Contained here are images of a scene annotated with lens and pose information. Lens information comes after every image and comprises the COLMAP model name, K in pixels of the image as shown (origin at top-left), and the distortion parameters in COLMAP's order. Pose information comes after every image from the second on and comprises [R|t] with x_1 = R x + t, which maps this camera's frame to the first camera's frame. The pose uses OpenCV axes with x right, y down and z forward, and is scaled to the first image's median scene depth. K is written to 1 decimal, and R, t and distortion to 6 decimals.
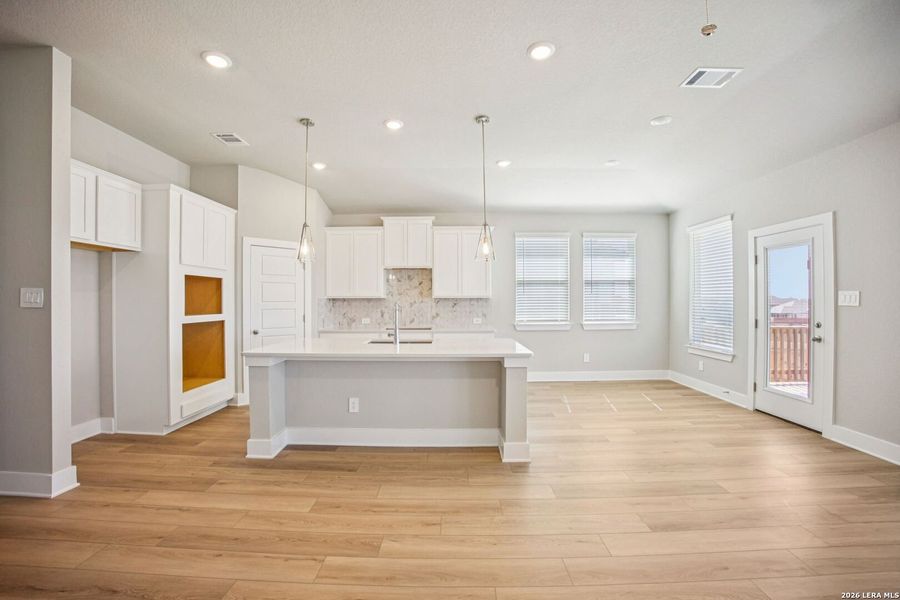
lens RADIAL K [[363.3, 0, 449.9], [0, 363.3, 300.1], [0, 0, 1]] dist [-0.058341, 0.007126]
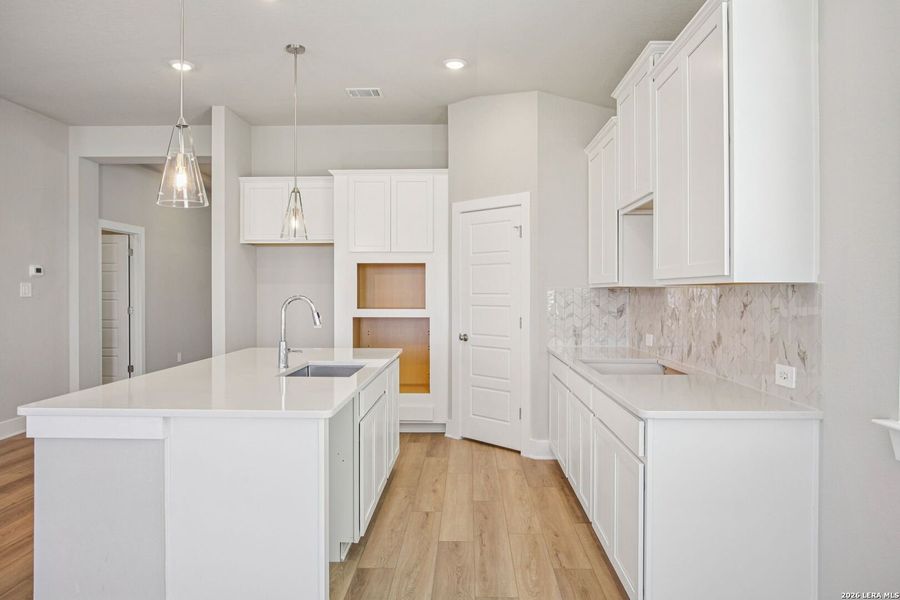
lens RADIAL K [[603.4, 0, 446.9], [0, 603.4, 290.9], [0, 0, 1]] dist [-0.011736, 0.003480]
pose [[-0.022902, -0.000208, -0.999738, 0.670856], [-0.000409, 1.000000, -0.000199, -0.000568], [0.999738, 0.000404, -0.022902, 1.076271]]
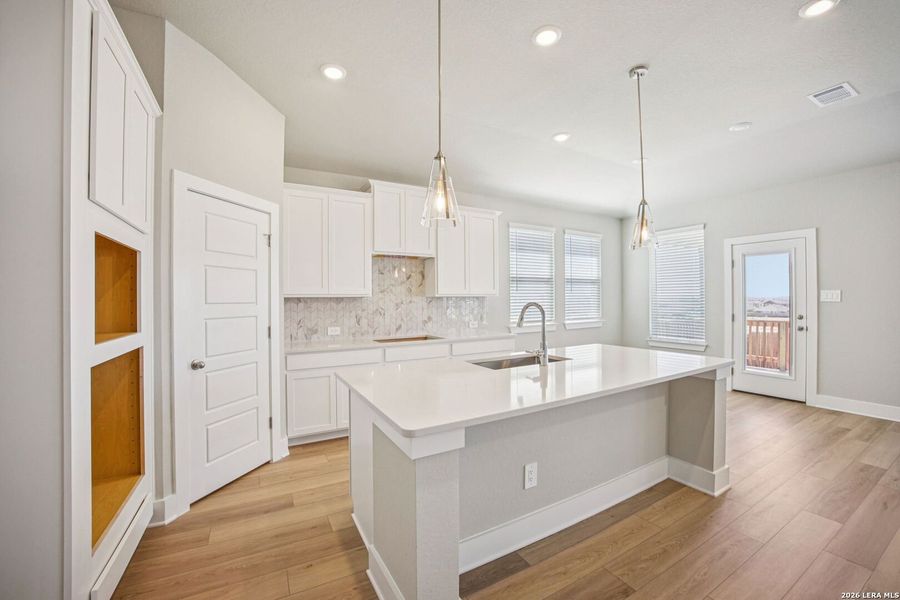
lens RADIAL K [[363.3, 0, 453.3], [0, 363.3, 297.3], [0, 0, 1]] dist [-0.058341, 0.007126]
pose [[0.863861, -0.001726, 0.503727, -0.522656], [0.005489, 0.999967, -0.005987, 0.000428], [-0.503700, 0.007936, 0.863842, 0.428645]]
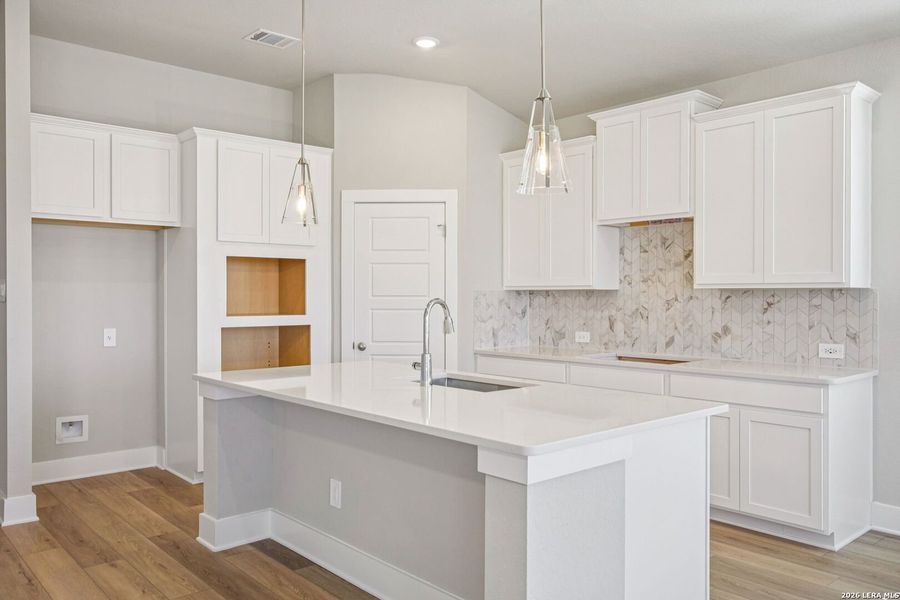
lens RADIAL K [[707.4, 0, 445.8], [0, 707.4, 293.7], [0, 0, 1]] dist [-0.006842, 0.018242]
pose [[0.670923, 0.001120, -0.741526, 0.469573], [-0.001584, 0.999999, 0.000077, 0.000368], [0.741525, 0.001123, 0.670924, 0.332939]]
